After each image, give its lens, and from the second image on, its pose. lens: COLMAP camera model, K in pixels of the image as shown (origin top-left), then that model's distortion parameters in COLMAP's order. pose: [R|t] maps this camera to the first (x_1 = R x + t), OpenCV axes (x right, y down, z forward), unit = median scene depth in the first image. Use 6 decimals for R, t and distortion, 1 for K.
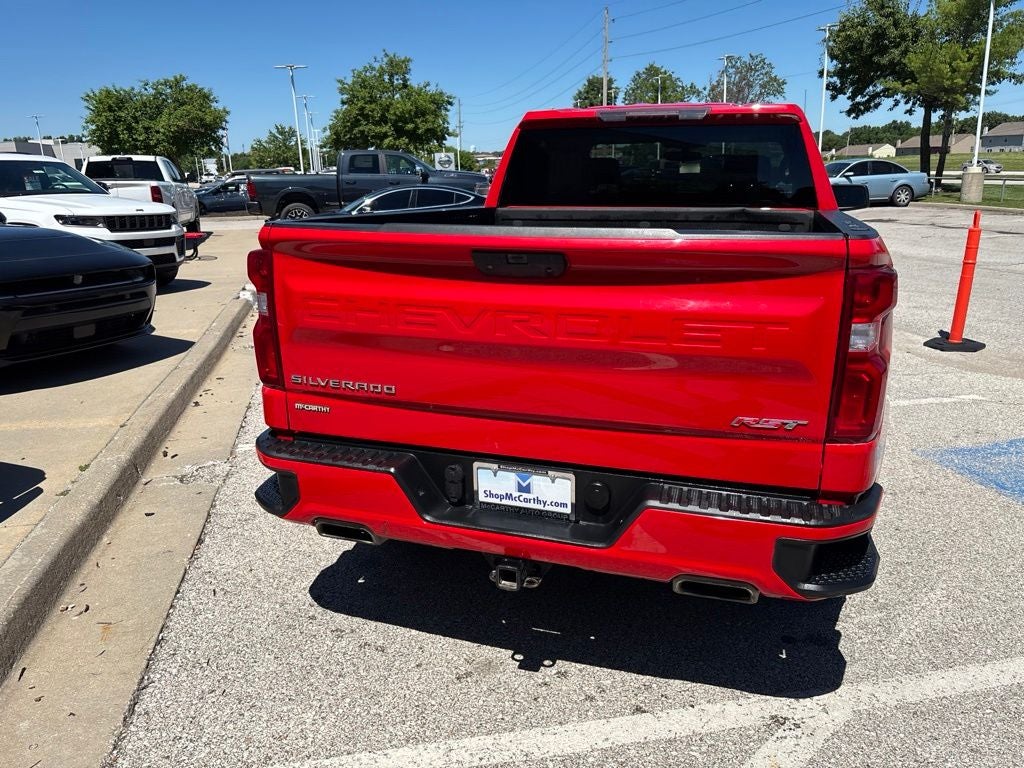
lens RADIAL K [[776.9, 0, 508.0], [0, 776.9, 388.5], [0, 0, 1]] dist [0.047644, -0.058184]
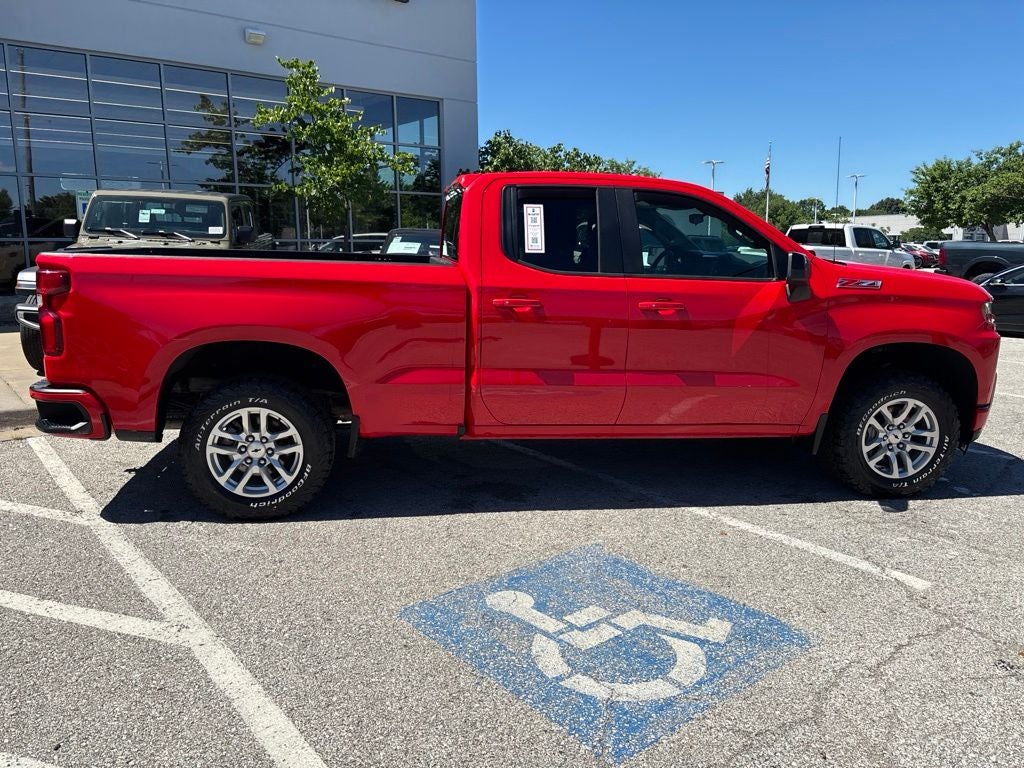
lens RADIAL K [[776.9, 0, 514.7], [0, 776.9, 381.9], [0, 0, 1]] dist [0.047644, -0.058184]
pose [[0.454019, 0.174351, -0.873767, 1.658008], [-0.253423, 0.965433, 0.060960, -0.176258], [0.854192, 0.193756, 0.482509, 0.636076]]
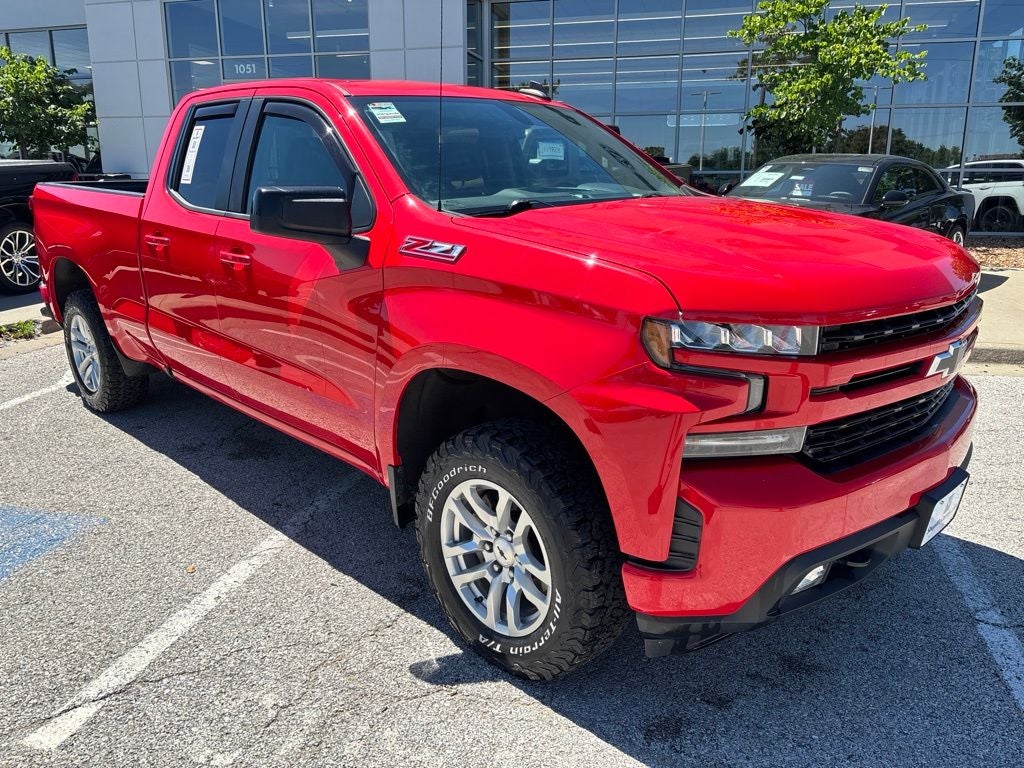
lens RADIAL K [[776.9, 0, 508.8], [0, 776.9, 386.9], [0, 0, 1]] dist [0.047644, -0.058184]
pose [[-0.455053, 0.249746, -0.854724, 1.326476], [-0.233039, 0.893010, 0.385002, -0.595132], [0.859430, 0.374380, -0.348166, 2.150854]]
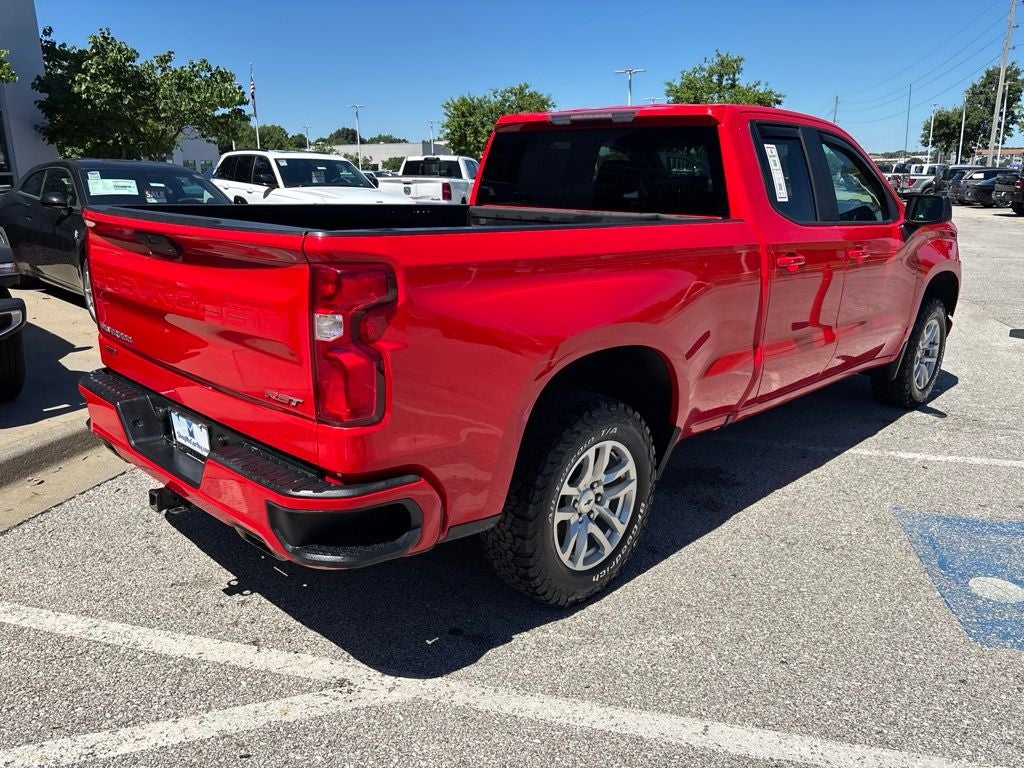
lens RADIAL K [[776.9, 0, 512.1], [0, 776.9, 380.7], [0, 0, 1]] dist [0.047644, -0.058184]
pose [[0.901567, 0.127423, -0.413450, 0.651995], [-0.131591, 0.991131, 0.018515, -0.026695], [0.412142, 0.037713, 0.910339, 0.070420]]
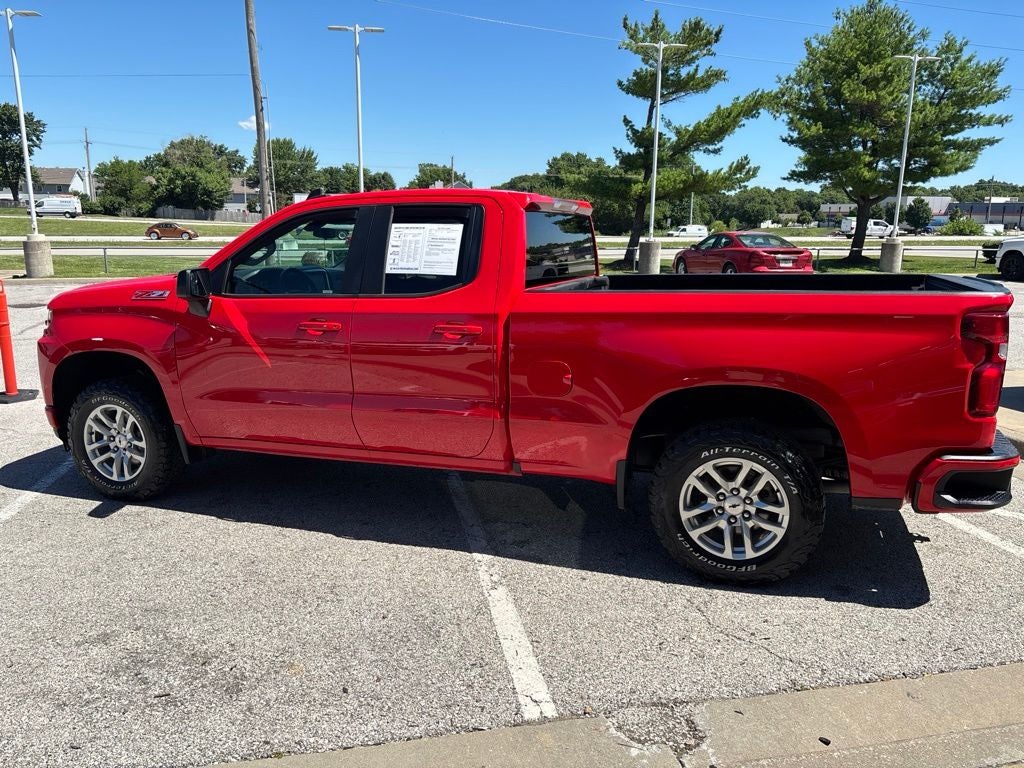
lens RADIAL K [[776.9, 0, 508.2], [0, 776.9, 381.7], [0, 0, 1]] dist [0.047644, -0.058184]
pose [[0.025027, -0.182876, 0.982817, -1.232751], [0.265205, 0.949114, 0.169851, -0.384047], [-0.963867, 0.256397, 0.072253, 1.270532]]
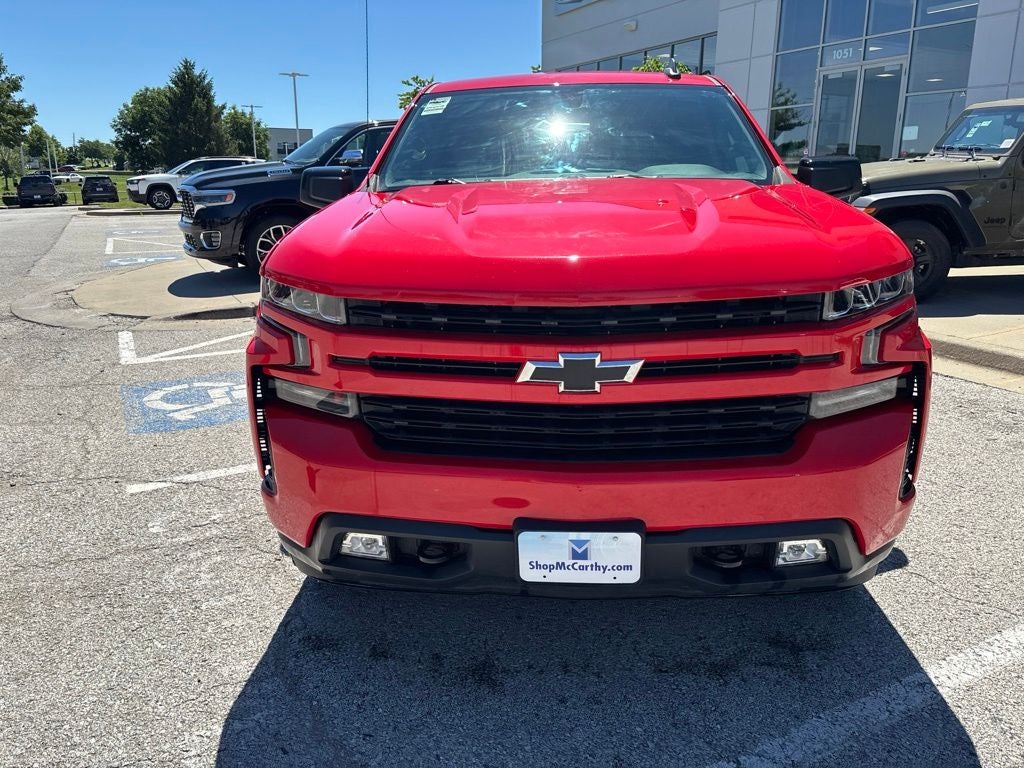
lens RADIAL K [[776.9, 0, 508.6], [0, 776.9, 375.2], [0, 0, 1]] dist [0.047644, -0.058184]
pose [[-0.968481, 0.087590, -0.233181, 0.735527], [-0.043373, 0.862534, 0.504137, -0.725440], [0.245283, 0.498361, -0.831548, 2.696837]]
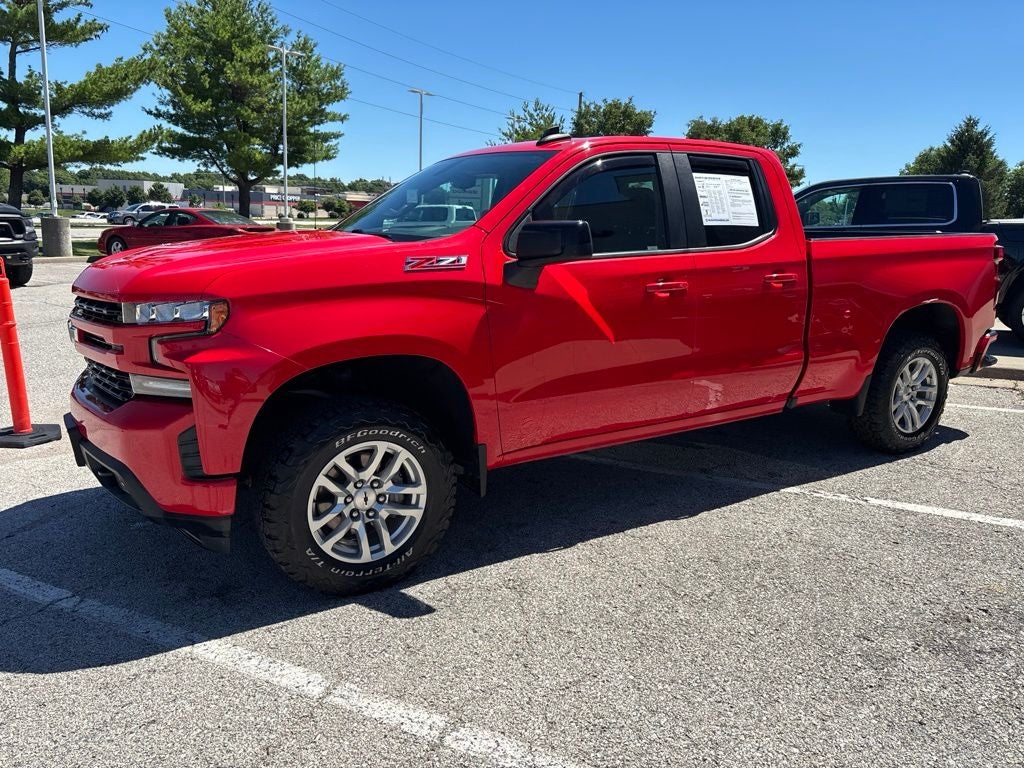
lens RADIAL K [[776.9, 0, 516.6], [0, 776.9, 375.7], [0, 0, 1]] dist [0.047644, -0.058184]
pose [[-0.773826, -0.126702, 0.620596, -0.505880], [0.160600, 0.908523, 0.385739, -0.687636], [-0.612699, 0.398162, -0.682691, 2.596112]]
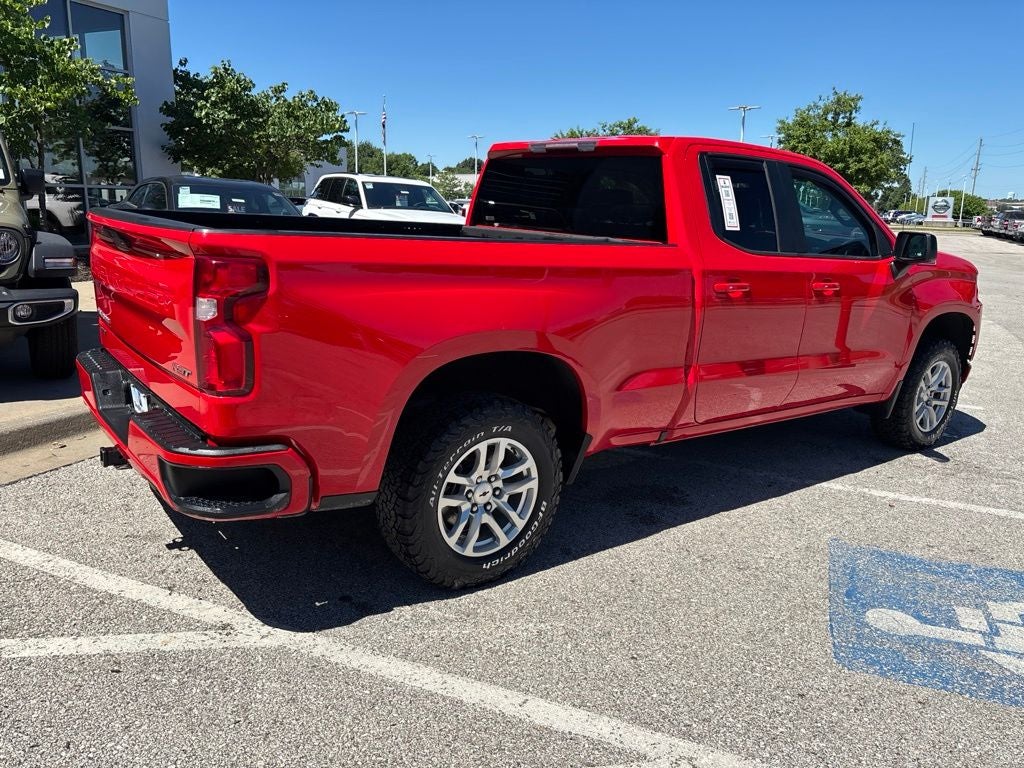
lens RADIAL K [[776.9, 0, 512.7], [0, 776.9, 376.1], [0, 0, 1]] dist [0.047644, -0.058184]
pose [[0.824529, 0.166914, -0.540640, 0.901872], [-0.199276, 0.979942, -0.001374, -0.032809], [0.529567, 0.108870, 0.841253, 0.115224]]
